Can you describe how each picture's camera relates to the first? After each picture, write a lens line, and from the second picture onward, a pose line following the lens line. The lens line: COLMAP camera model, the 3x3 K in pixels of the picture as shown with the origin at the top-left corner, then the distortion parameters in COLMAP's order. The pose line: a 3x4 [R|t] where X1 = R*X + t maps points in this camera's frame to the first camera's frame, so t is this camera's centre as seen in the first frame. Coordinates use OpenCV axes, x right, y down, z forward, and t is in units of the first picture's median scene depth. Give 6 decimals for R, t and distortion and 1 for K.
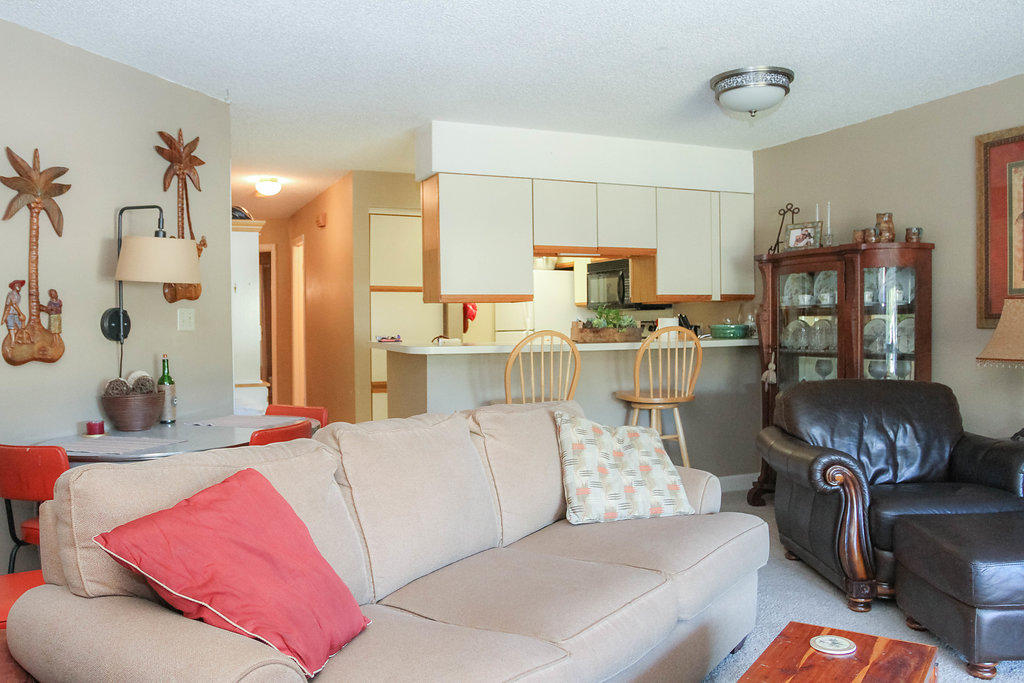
lens RADIAL K [[815.9, 0, 512.0], [0, 815.9, 341.5], [0, 0, 1]] dist [-0.078305, 0.058465]
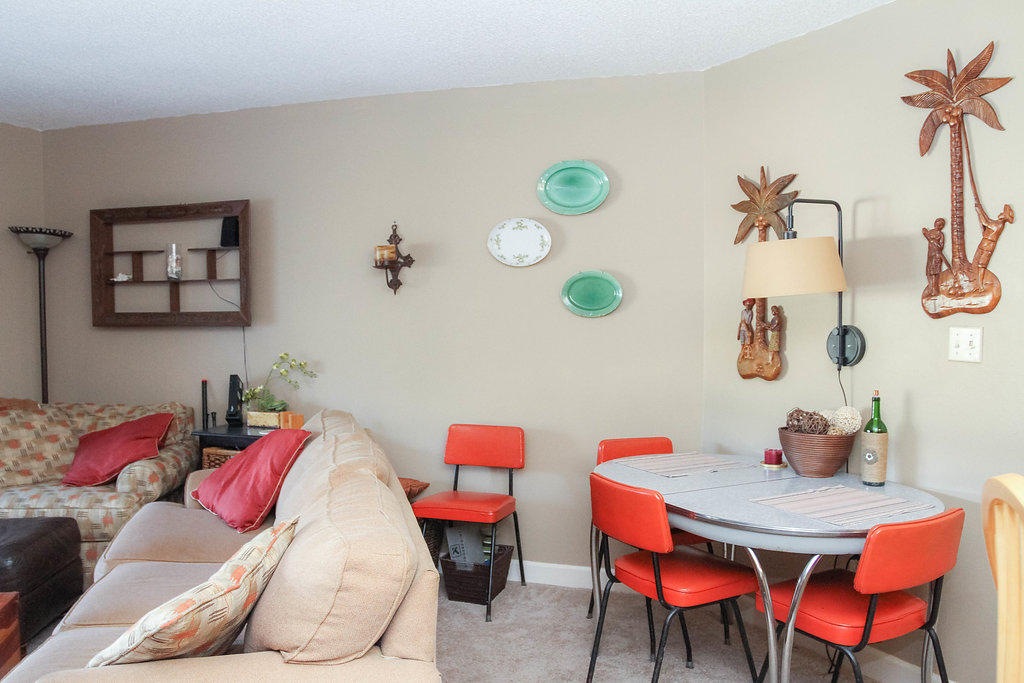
lens RADIAL K [[815.9, 0, 512.0], [0, 815.9, 341.5], [0, 0, 1]] dist [-0.078305, 0.058465]
pose [[-0.651968, 0.044271, -0.756953, 0.369586], [-0.007649, 0.997859, 0.064948, -0.082446], [0.758208, 0.048134, -0.650233, 1.376267]]
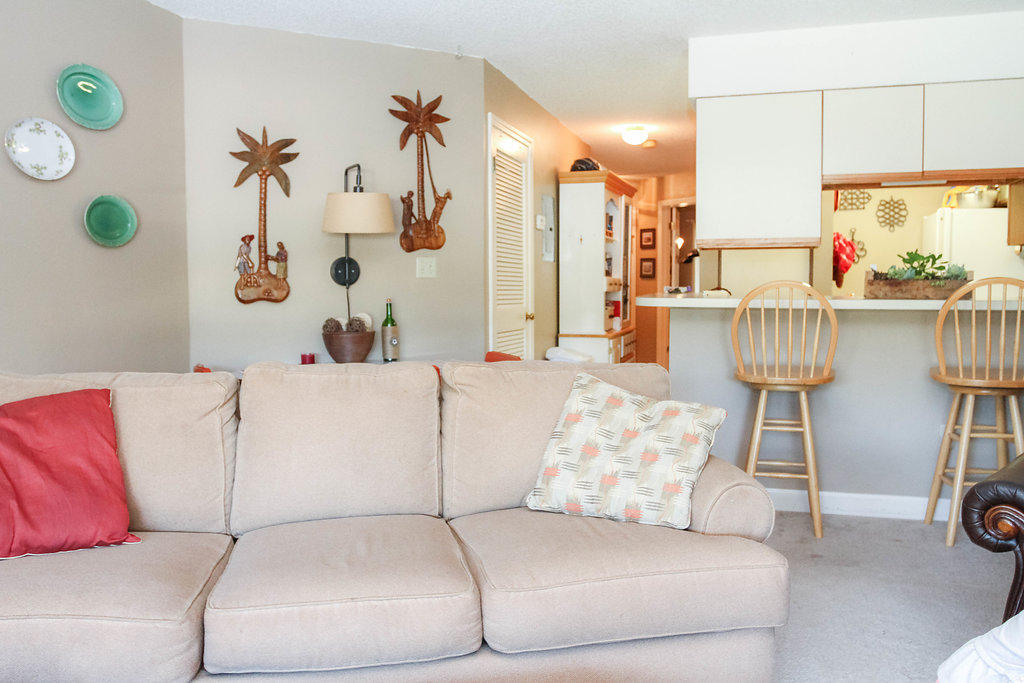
lens RADIAL K [[815.9, 0, 512.0], [0, 815.9, 341.5], [0, 0, 1]] dist [-0.078305, 0.058465]
pose [[0.745061, 0.054421, -0.664773, 0.500467], [-0.020141, 0.998047, 0.059131, 0.005554], [0.666692, -0.030667, 0.744702, 0.313913]]
